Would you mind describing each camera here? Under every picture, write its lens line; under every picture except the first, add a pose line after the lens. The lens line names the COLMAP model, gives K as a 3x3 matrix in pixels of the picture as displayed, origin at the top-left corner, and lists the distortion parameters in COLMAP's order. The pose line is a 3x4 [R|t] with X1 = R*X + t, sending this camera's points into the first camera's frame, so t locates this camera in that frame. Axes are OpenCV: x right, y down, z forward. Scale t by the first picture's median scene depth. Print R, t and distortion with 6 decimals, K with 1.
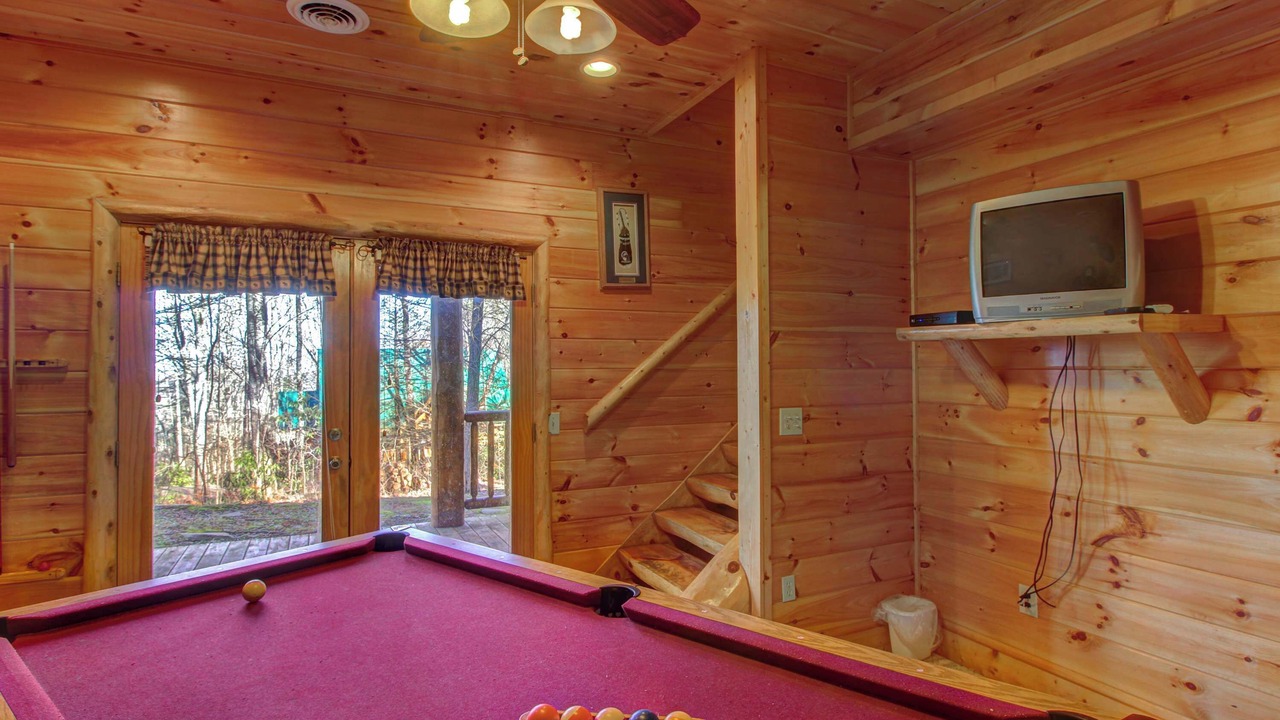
lens RADIAL K [[641.2, 0, 629.9], [0, 641.2, 353.2], [0, 0, 1]] dist [0.013282, -0.000351]
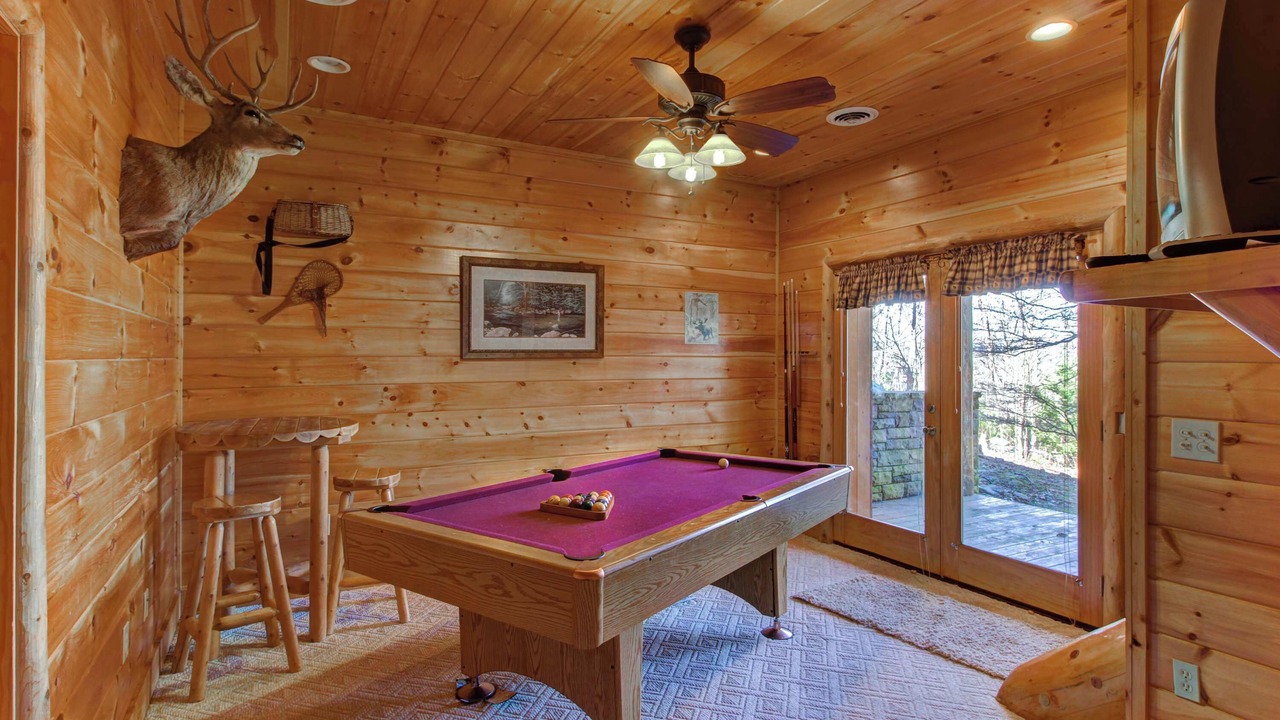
lens RADIAL K [[641.2, 0, 629.9], [0, 641.2, 353.2], [0, 0, 1]] dist [0.013282, -0.000351]
pose [[0.067289, 0.001652, -0.997732, 0.850442], [0.012552, 0.999918, 0.002502, 0.005335], [0.997655, -0.012692, 0.067262, 0.342328]]
